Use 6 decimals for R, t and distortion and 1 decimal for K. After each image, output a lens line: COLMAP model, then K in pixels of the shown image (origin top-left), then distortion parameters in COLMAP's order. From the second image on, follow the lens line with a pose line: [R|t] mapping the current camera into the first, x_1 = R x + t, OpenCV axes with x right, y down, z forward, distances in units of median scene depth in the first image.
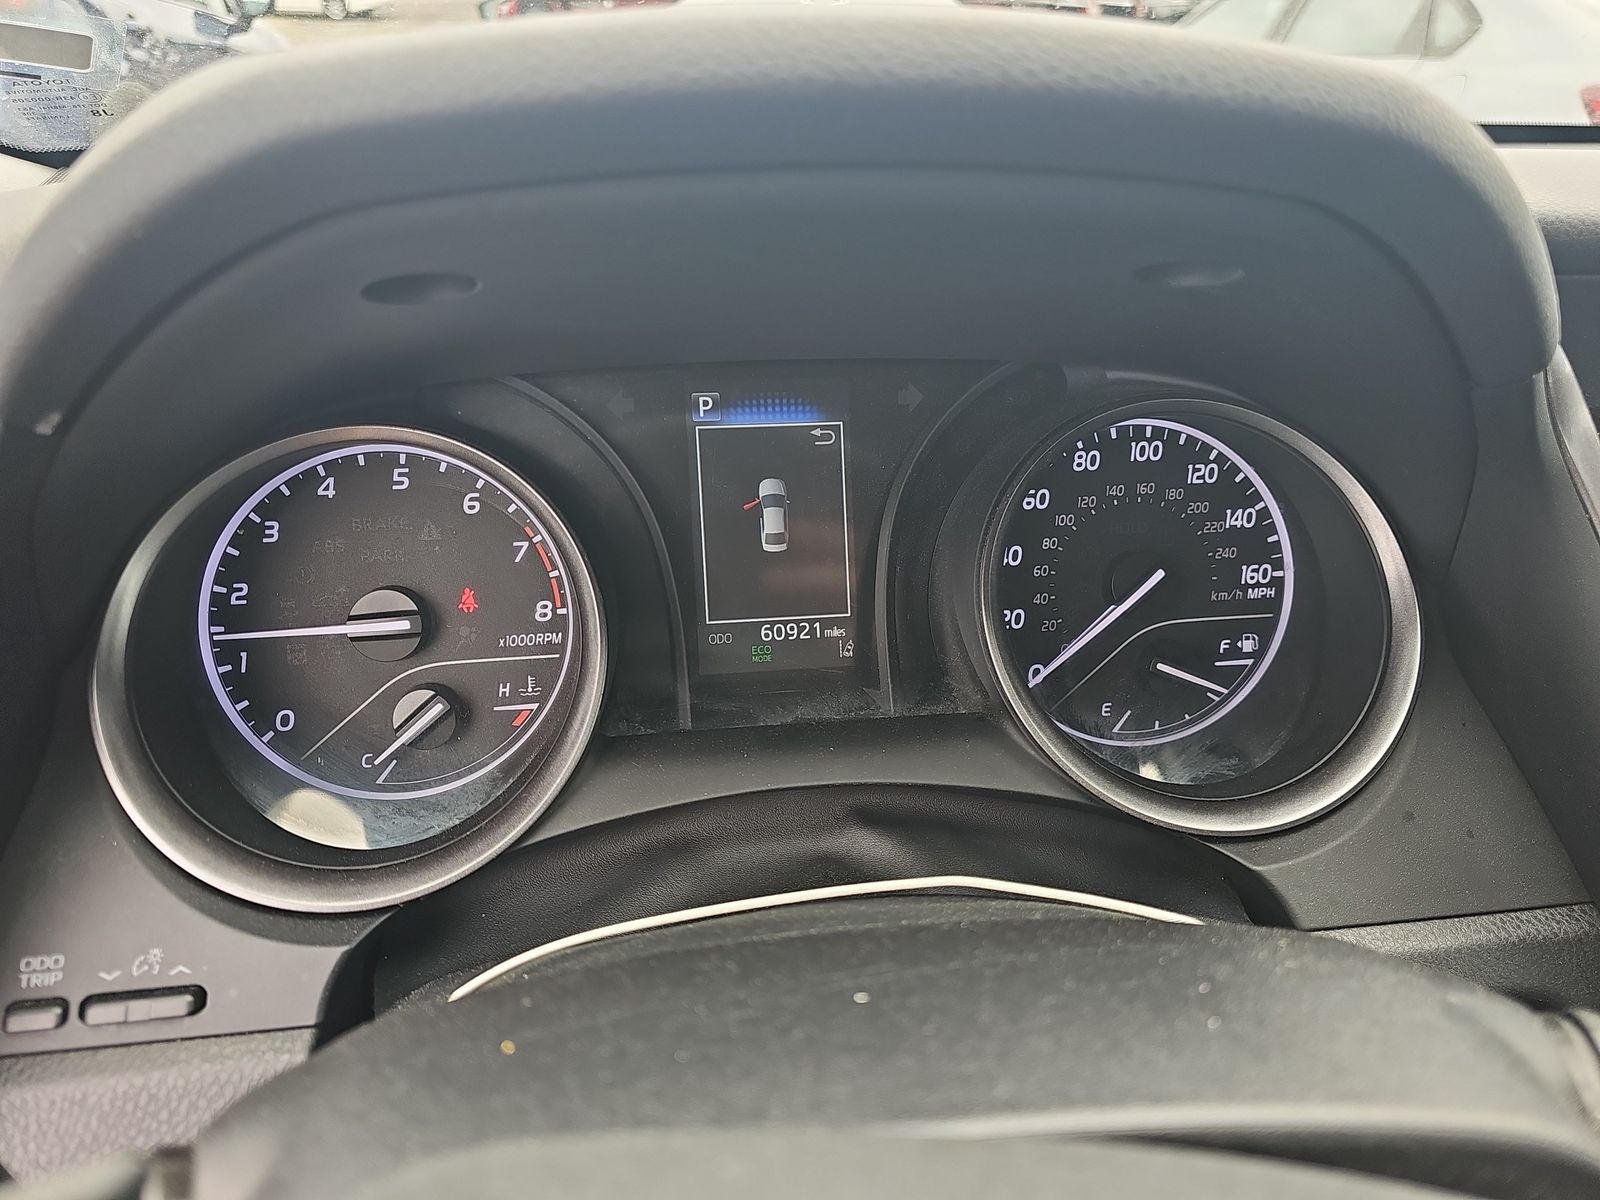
lens RADIAL K [[1042.2, 0, 813.0], [0, 1042.2, 608.5], [0, 0, 1]] dist [0.035451, -0.031591]
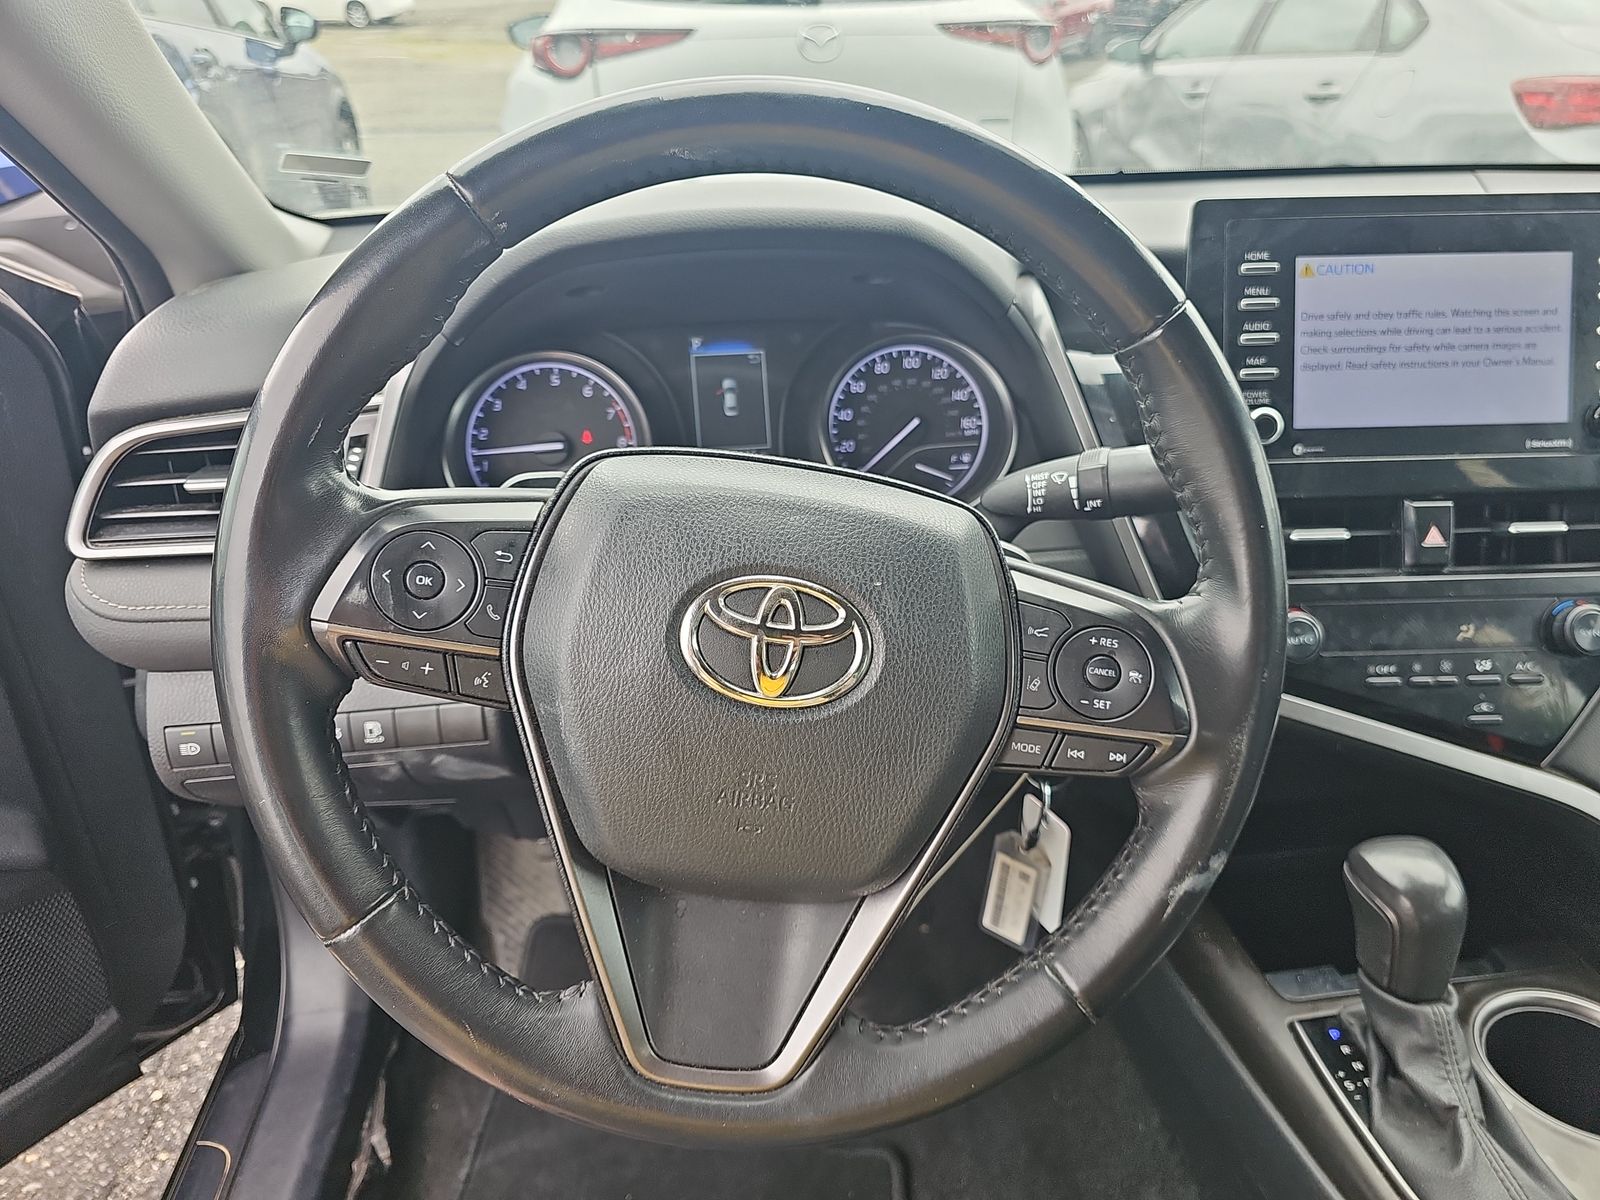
lens RADIAL K [[1052.9, 0, 822.2], [0, 1052.9, 622.1], [0, 0, 1]] dist [0.035808, -0.040036]
pose [[0.999656, -0.017797, -0.019242, 0.174389], [0.018085, 0.999725, 0.014910, 0.324668], [0.018971, -0.015253, 0.999704, -1.082344]]
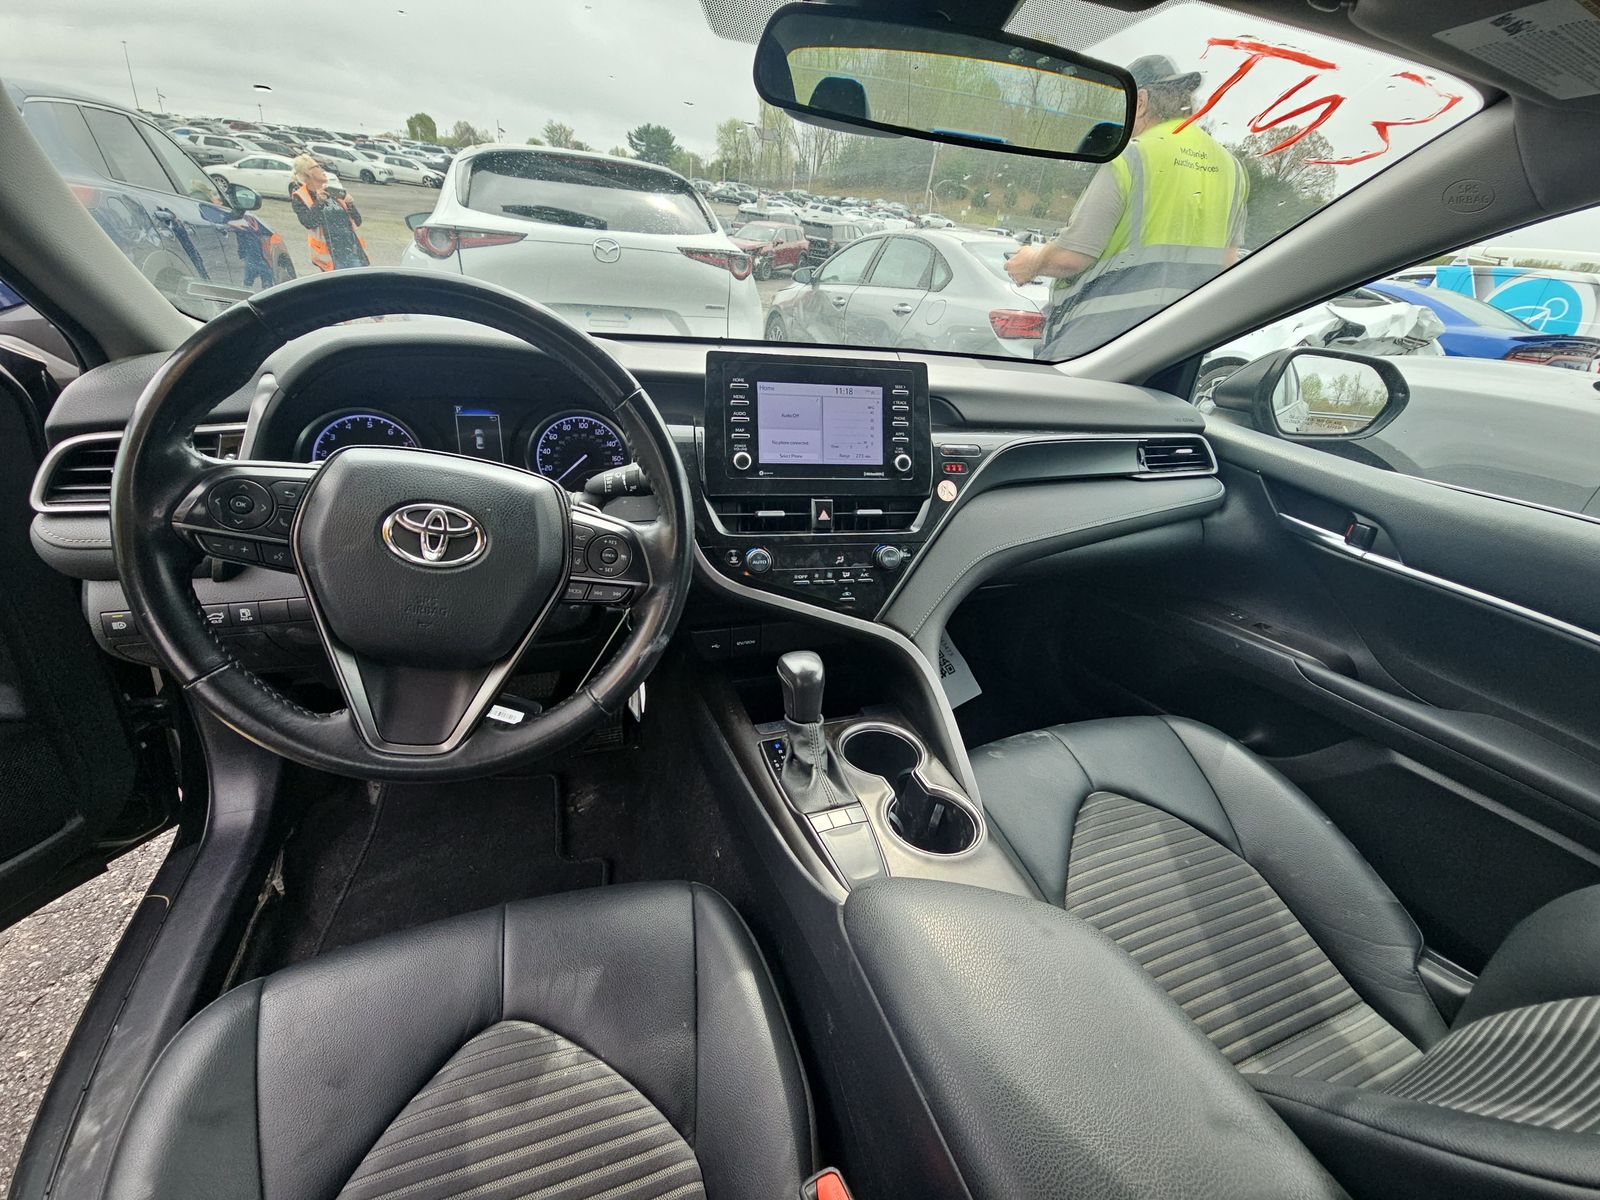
lens RADIAL K [[644.2, 0, 804.6], [0, 644.2, 610.4], [0, 0, 1]] dist [0.011440, -0.008069]
pose [[0.975710, -0.035565, 0.216159, 0.580893], [0.032250, 0.999302, 0.018843, 0.522835], [-0.216679, -0.011414, 0.976176, -1.549186]]
